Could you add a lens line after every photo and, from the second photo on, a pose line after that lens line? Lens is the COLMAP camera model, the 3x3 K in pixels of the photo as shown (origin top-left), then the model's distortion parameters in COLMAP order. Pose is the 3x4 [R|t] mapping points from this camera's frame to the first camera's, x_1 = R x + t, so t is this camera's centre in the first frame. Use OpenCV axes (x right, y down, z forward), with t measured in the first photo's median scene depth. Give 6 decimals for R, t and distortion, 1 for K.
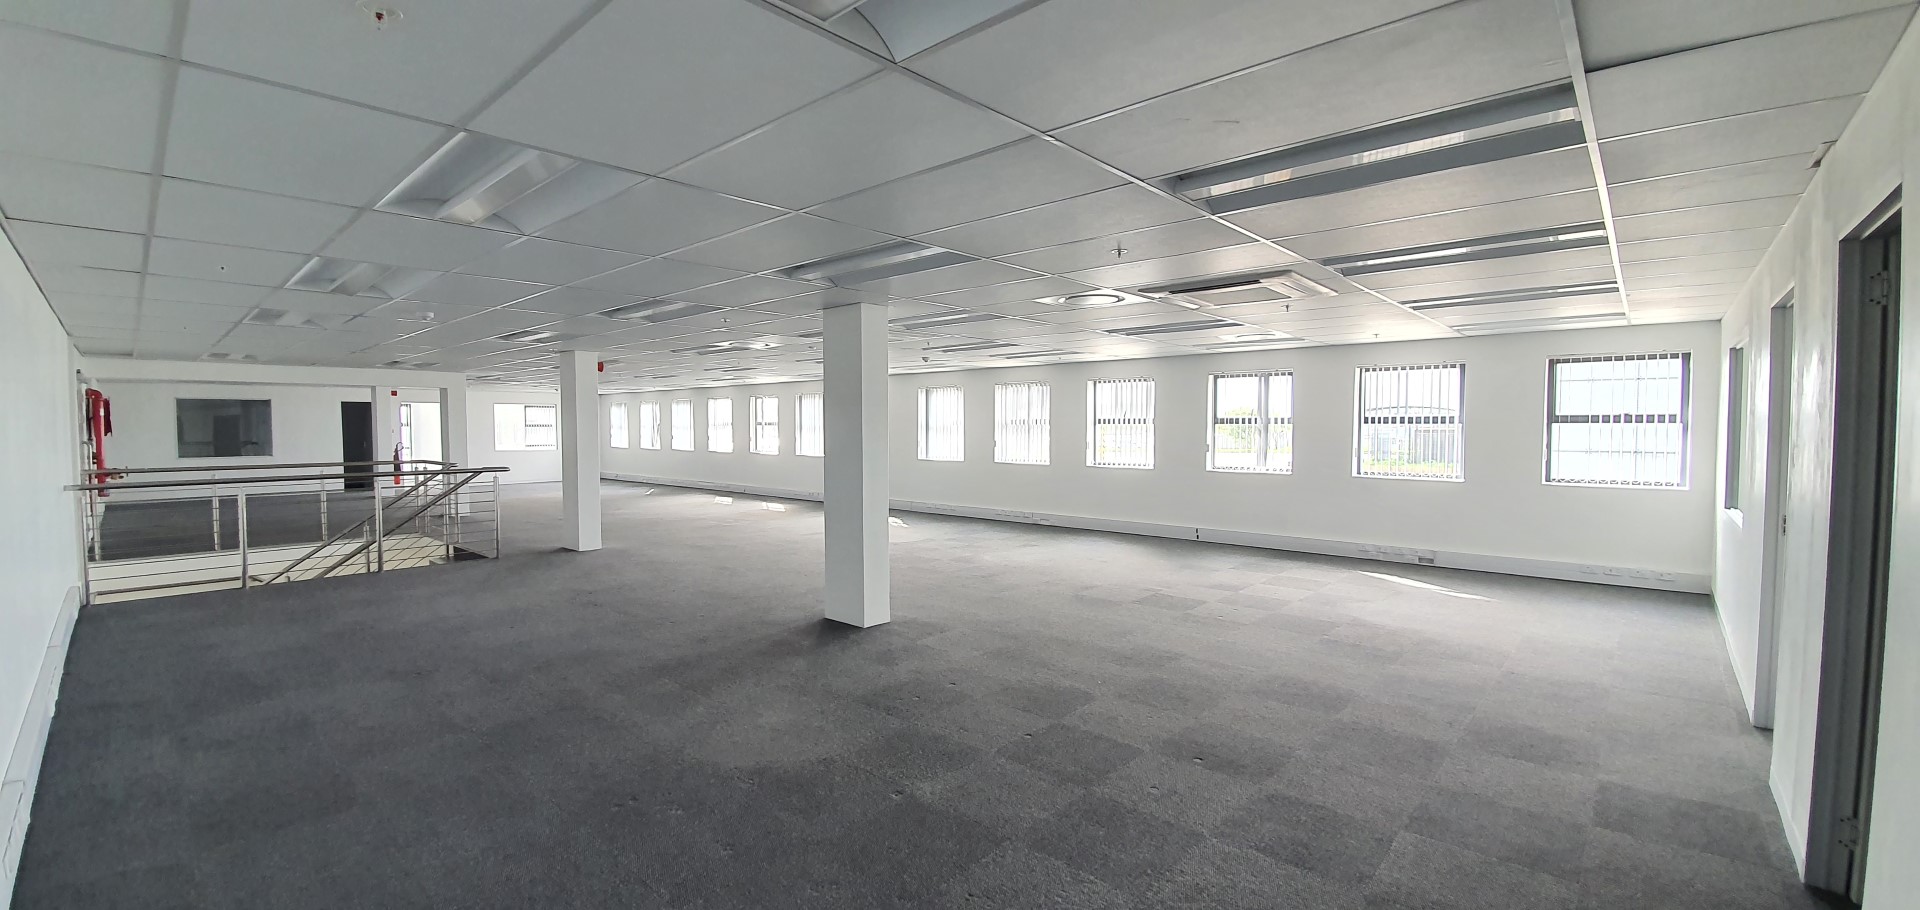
lens RADIAL K [[763.9, 0, 960.0], [0, 763.9, 455.0], [0, 0, 1]] dist [0.001013, 0.000049]
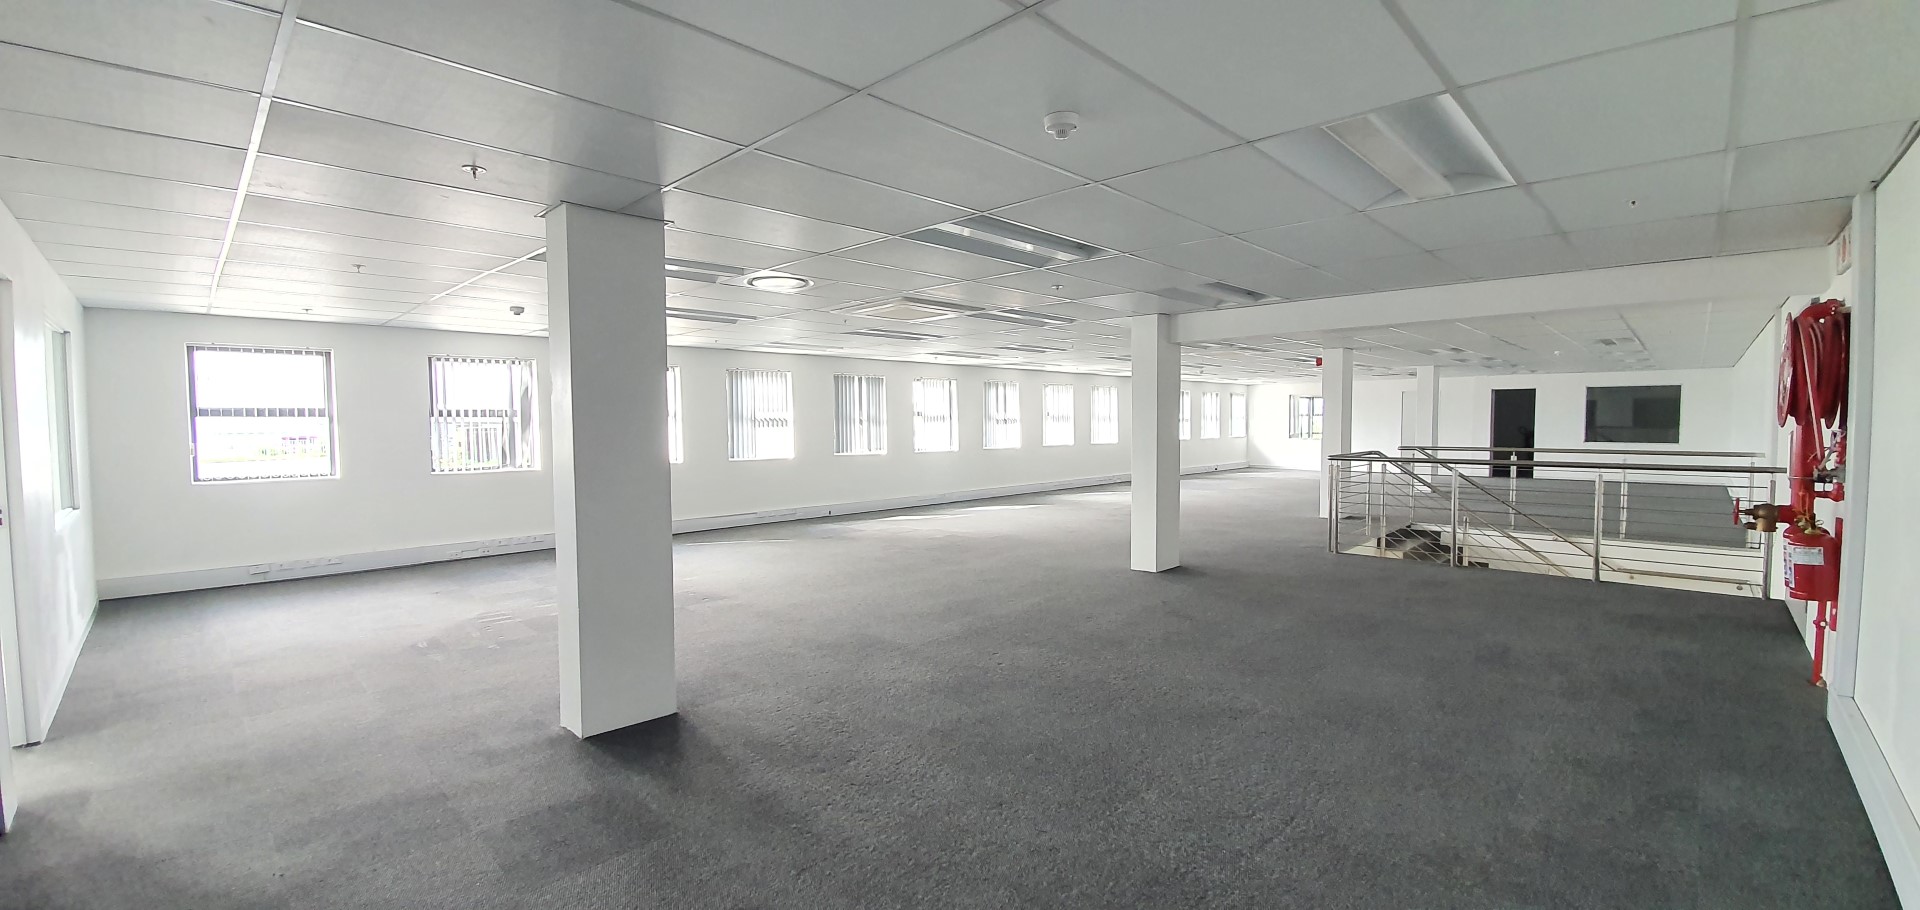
lens RADIAL K [[763.9, 0, 960.0], [0, 763.9, 455.0], [0, 0, 1]] dist [0.001013, 0.000049]
pose [[0.035492, -0.048801, 0.998178, -0.367043], [0.040906, 0.998041, 0.047339, -0.012269], [-0.998532, 0.039152, 0.037419, 0.326233]]
